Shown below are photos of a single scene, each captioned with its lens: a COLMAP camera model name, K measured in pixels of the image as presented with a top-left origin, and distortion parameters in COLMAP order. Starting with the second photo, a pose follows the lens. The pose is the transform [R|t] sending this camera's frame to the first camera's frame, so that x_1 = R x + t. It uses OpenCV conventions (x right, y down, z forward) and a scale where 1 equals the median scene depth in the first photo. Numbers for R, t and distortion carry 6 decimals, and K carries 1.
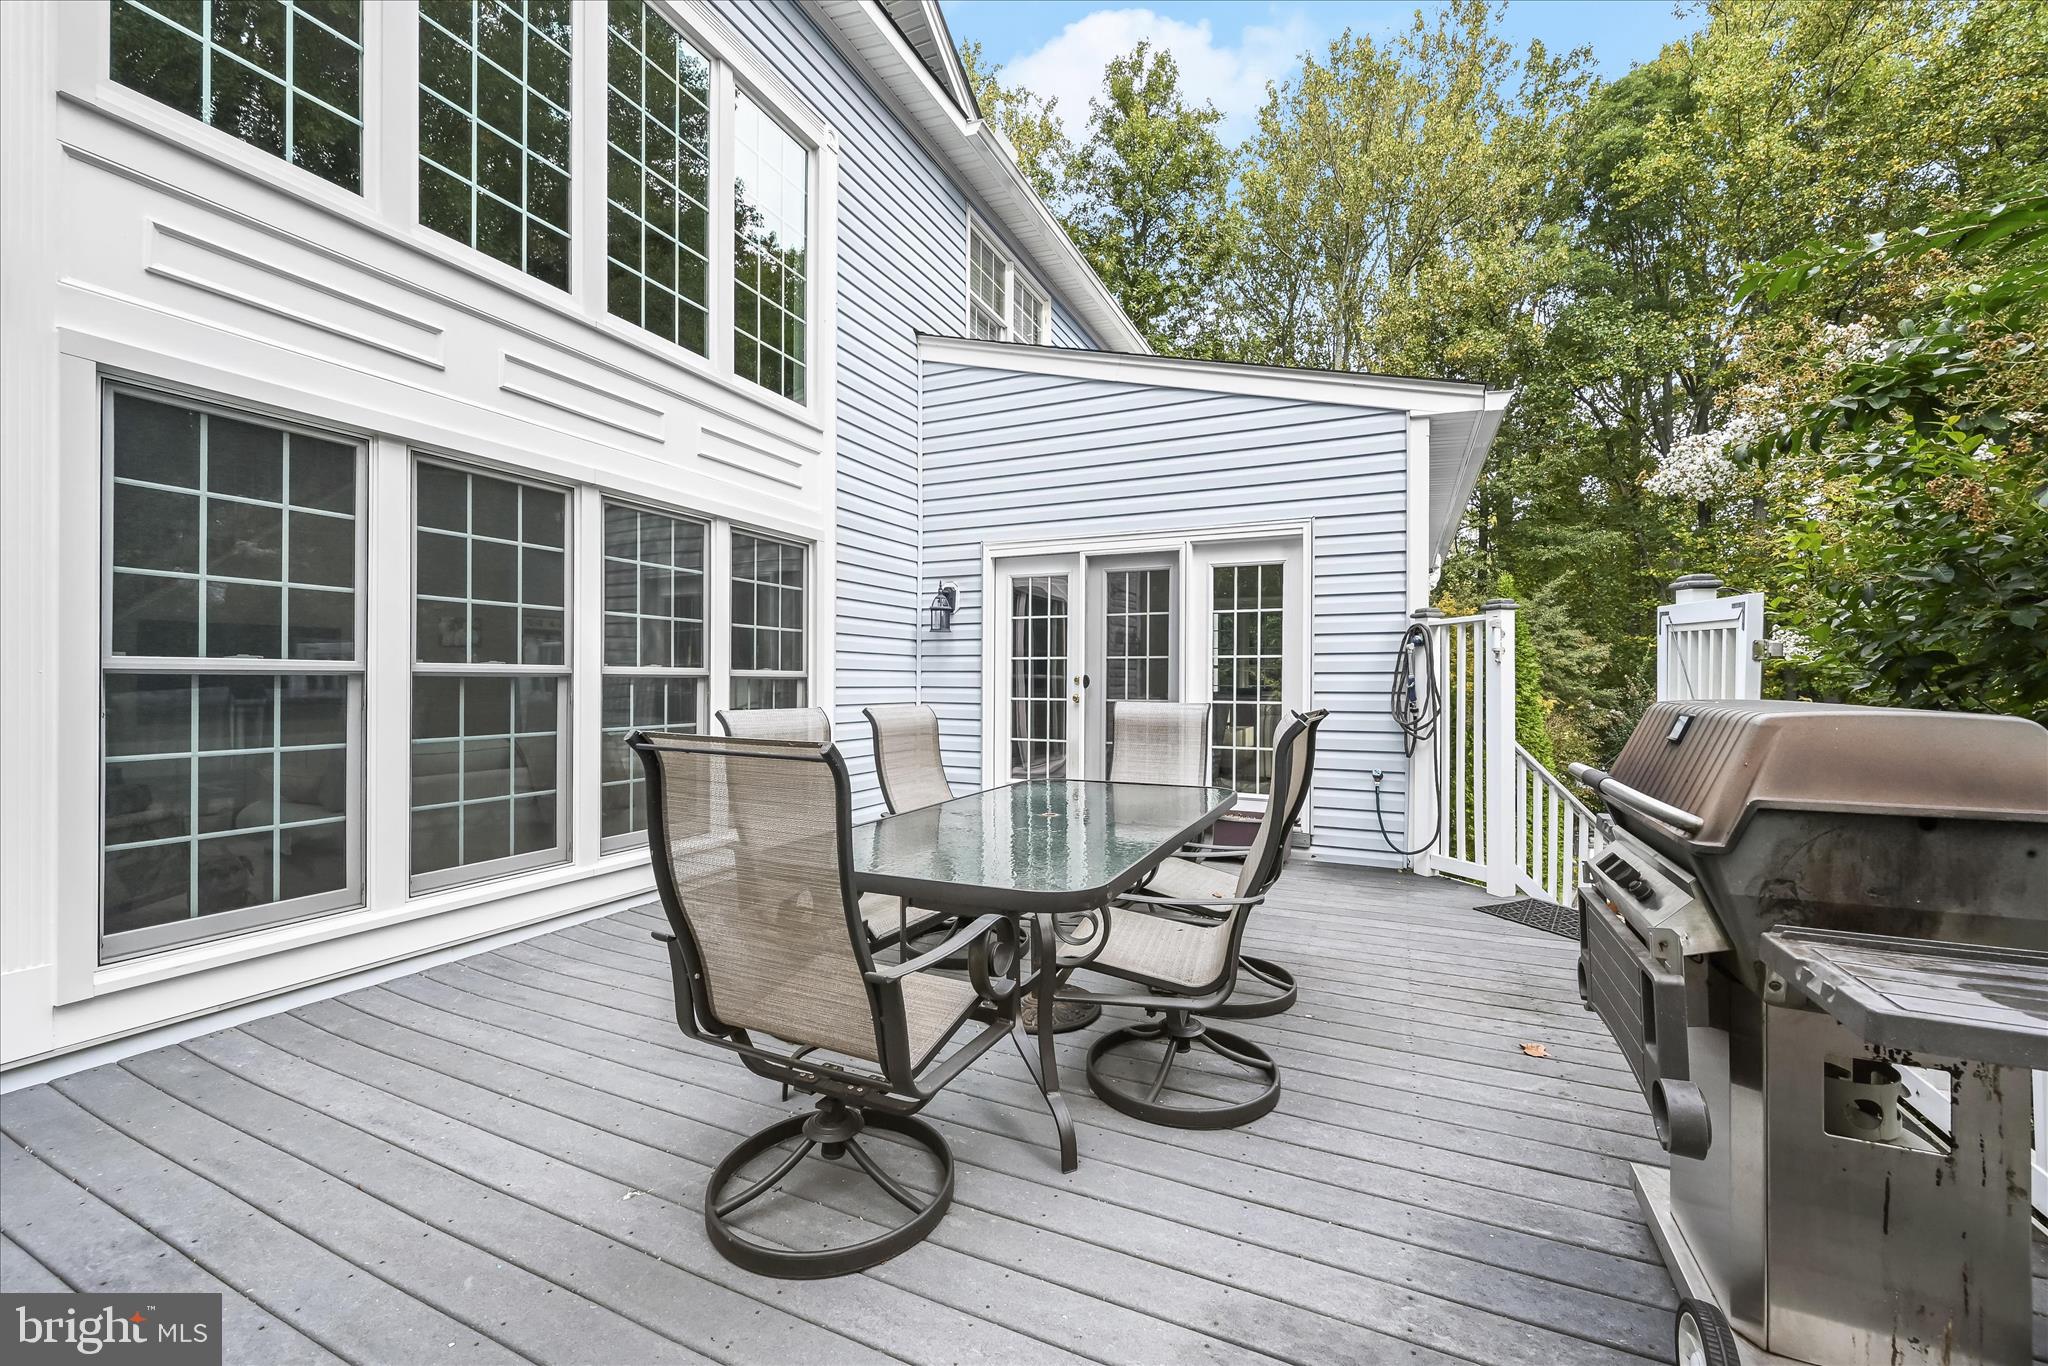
lens RADIAL K [[814.3, 0, 1010.5], [0, 814.3, 681.9], [0, 0, 1]] dist [-0.003316, -0.000183]
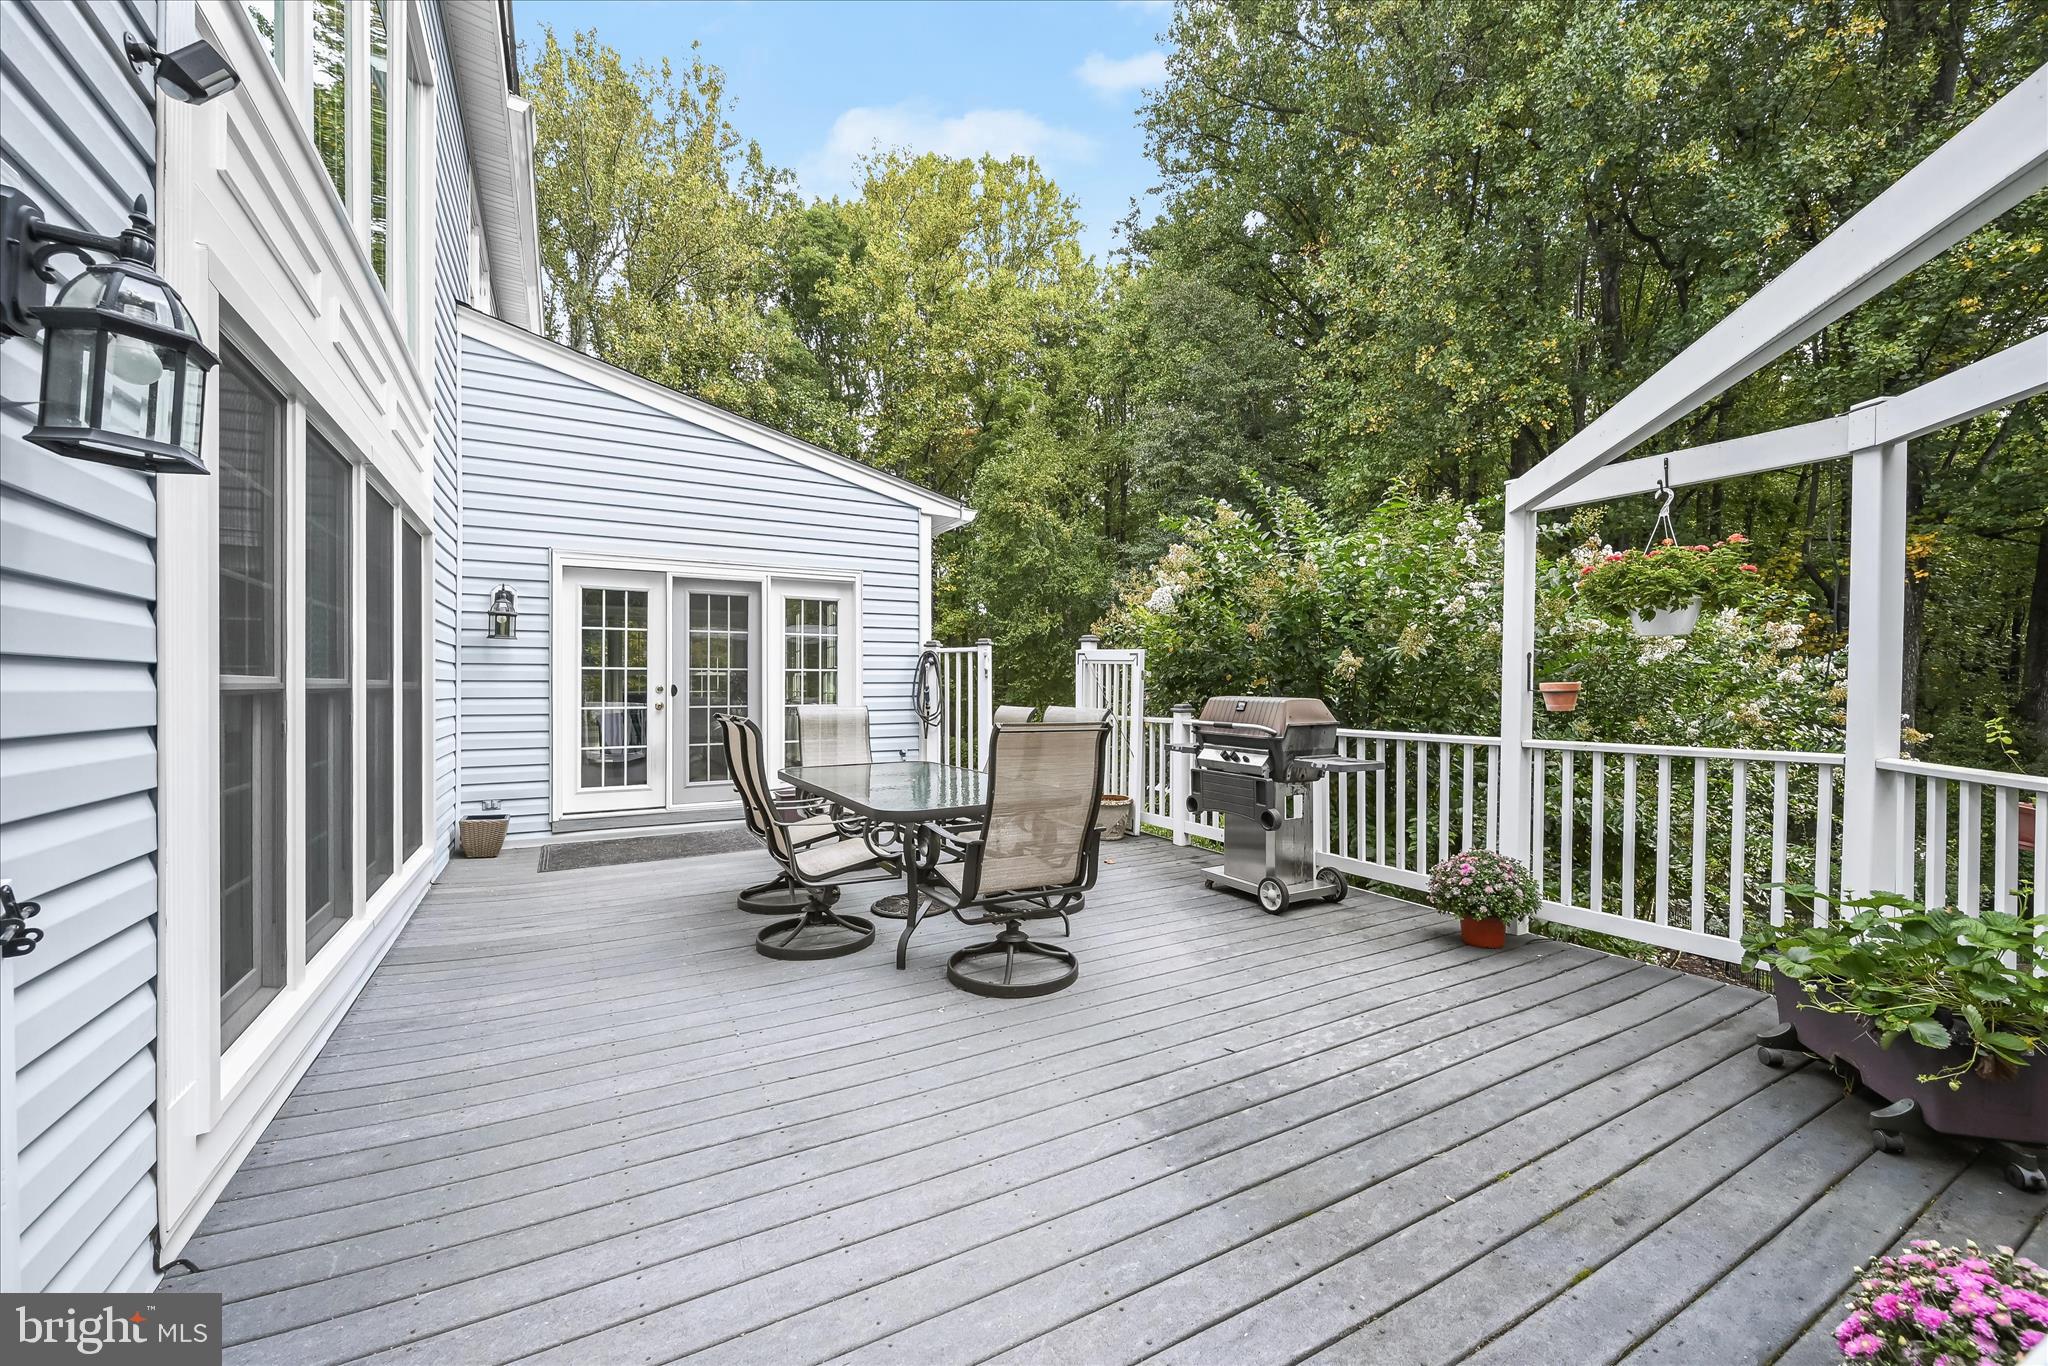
lens RADIAL K [[814.3, 0, 1026.1], [0, 814.3, 689.0], [0, 0, 1]] dist [-0.003316, -0.000183]
pose [[0.578050, -0.007872, 0.815963, -0.516945], [0.004259, 0.999969, 0.006630, -0.007012], [-0.815990, -0.000357, 0.578066, -0.024891]]
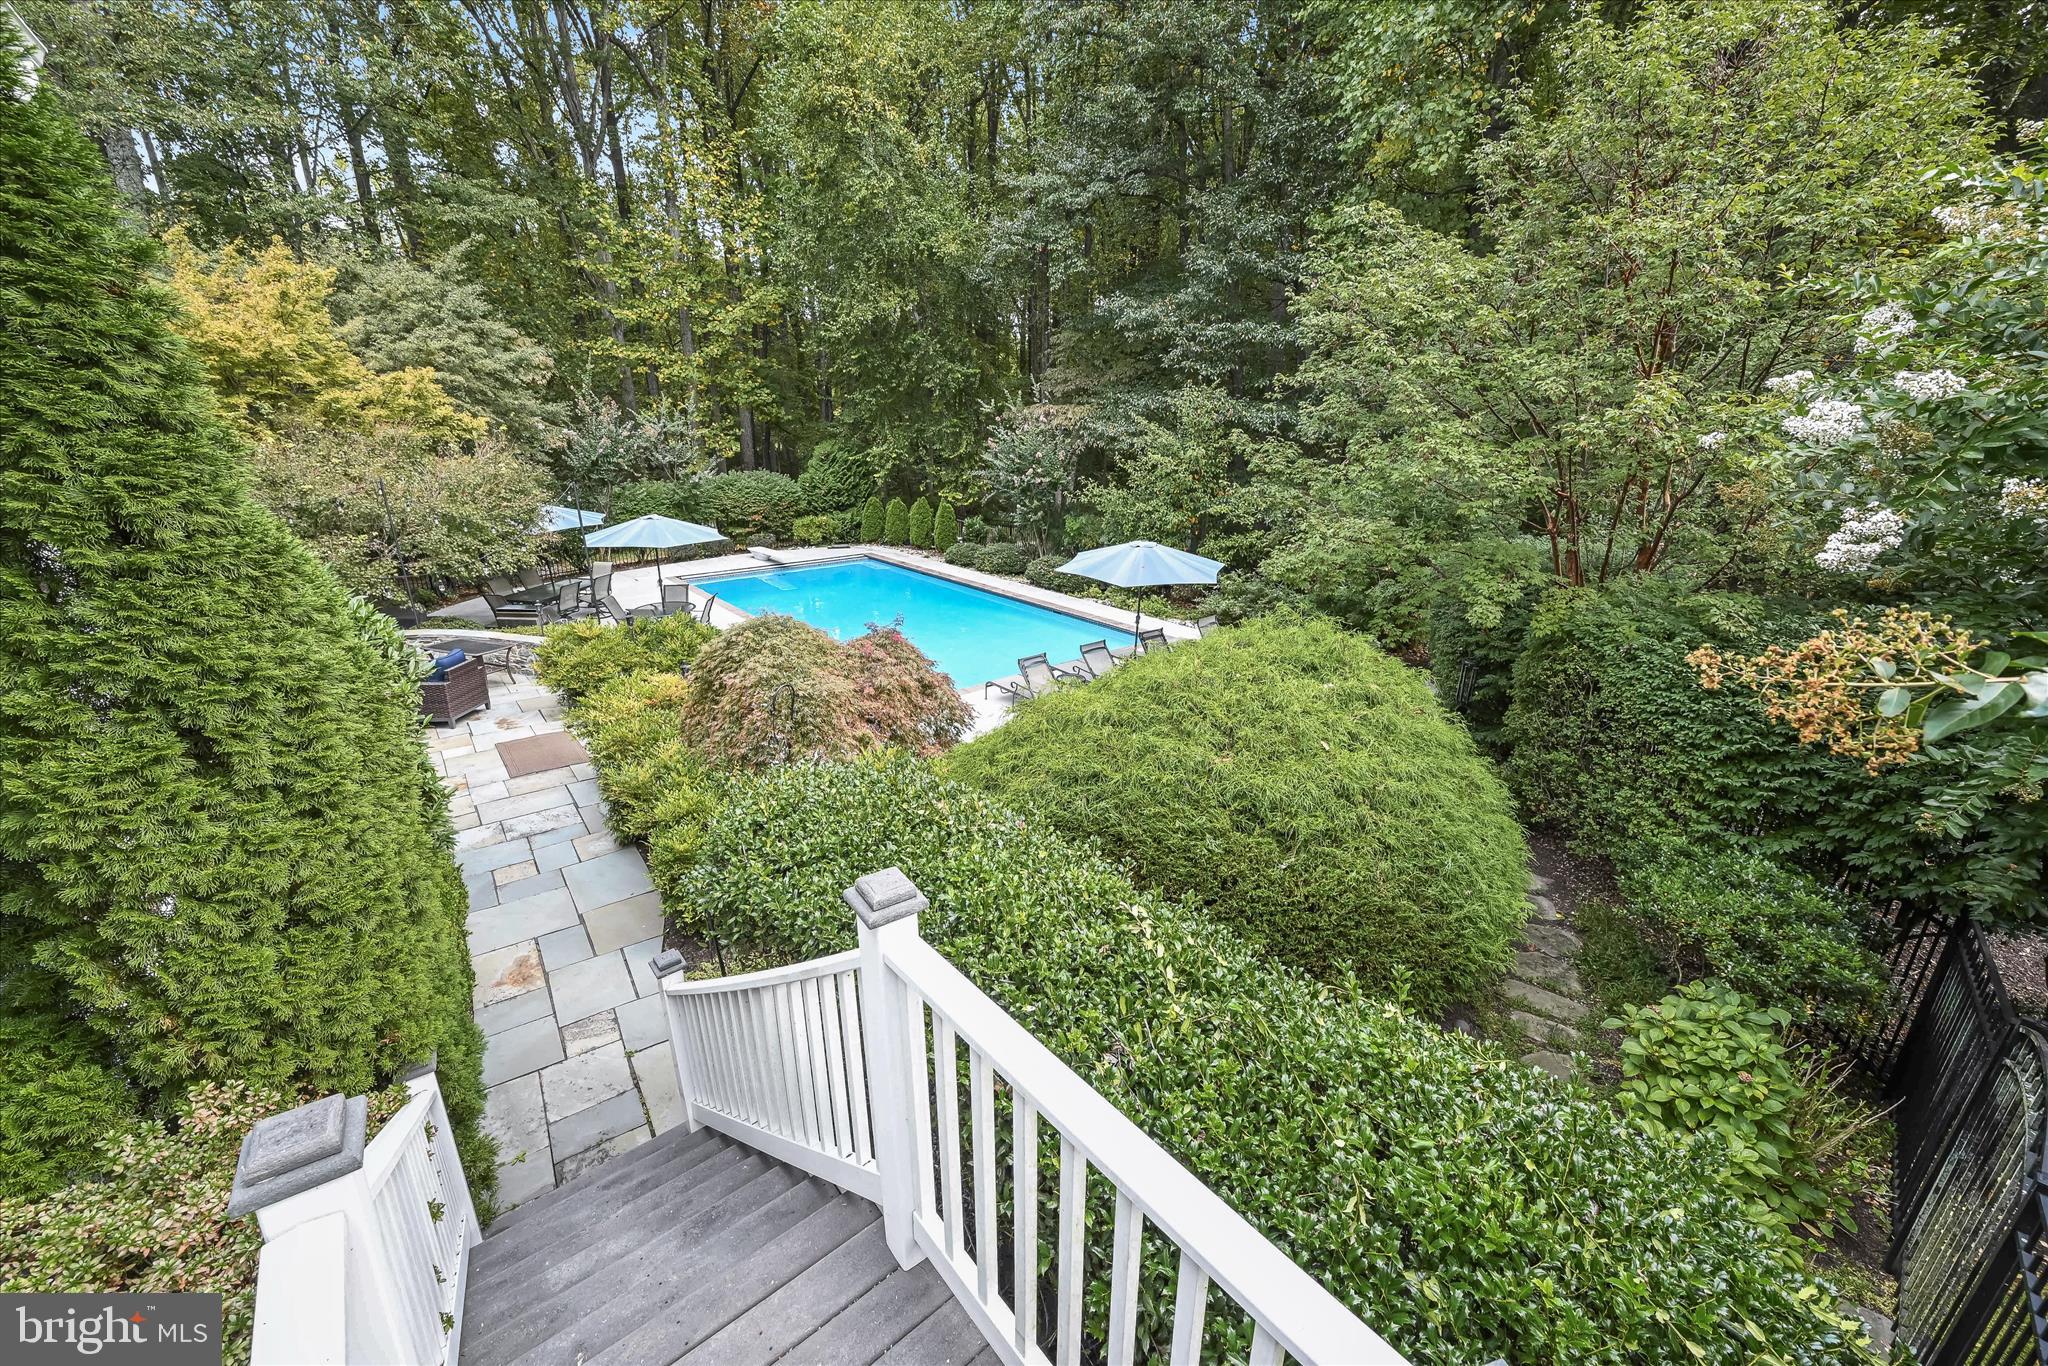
lens RADIAL K [[814.3, 0, 1024.5], [0, 814.3, 693.3], [0, 0, 1]] dist [-0.003316, -0.000183]
pose [[0.440543, -0.298924, 0.846503, 0.580464], [-0.009164, 0.941388, 0.337201, 0.013888], [-0.897685, -0.156309, 0.411982, 0.660637]]
